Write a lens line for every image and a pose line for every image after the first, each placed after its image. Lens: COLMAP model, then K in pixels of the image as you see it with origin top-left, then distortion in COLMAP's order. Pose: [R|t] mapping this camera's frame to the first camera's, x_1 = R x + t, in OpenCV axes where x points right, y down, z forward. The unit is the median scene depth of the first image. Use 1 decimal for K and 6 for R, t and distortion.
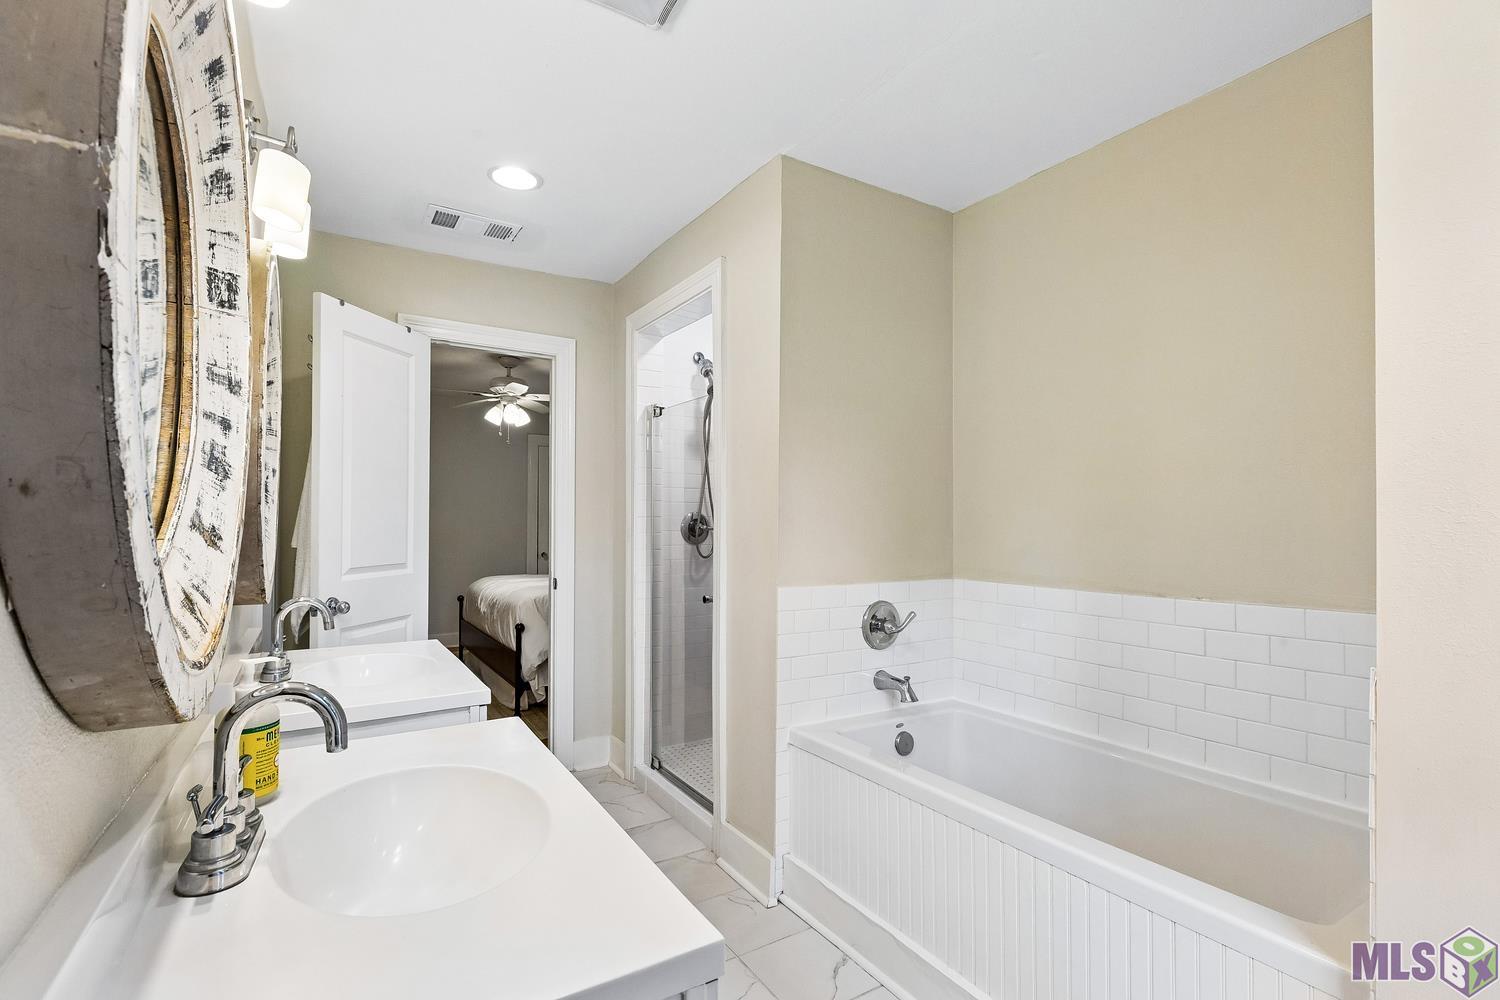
lens RADIAL K [[668.2, 0, 701.5], [0, 668.2, 510.7], [0, 0, 1]] dist [0.000038, -0.001323]
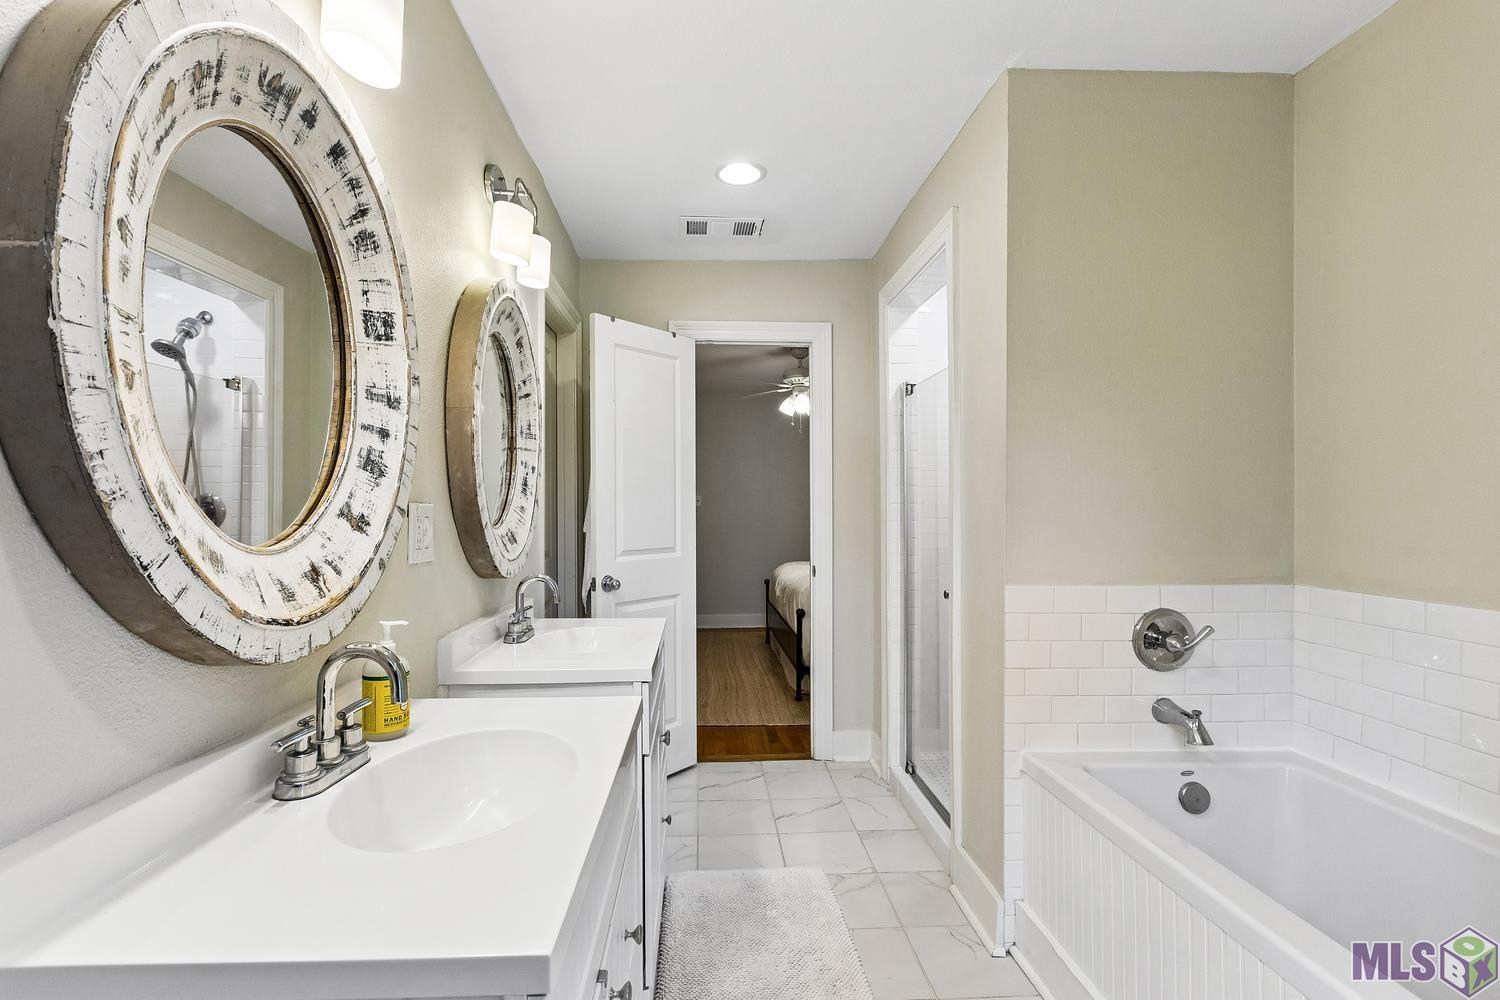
lens RADIAL K [[668.2, 0, 740.7], [0, 668.2, 508.3], [0, 0, 1]] dist [0.000038, -0.001323]
pose [[0.882161, -0.006482, -0.470902, 0.206639], [0.013805, 0.999831, 0.012099, 0.002501], [0.470745, -0.017174, 0.882102, 0.090857]]
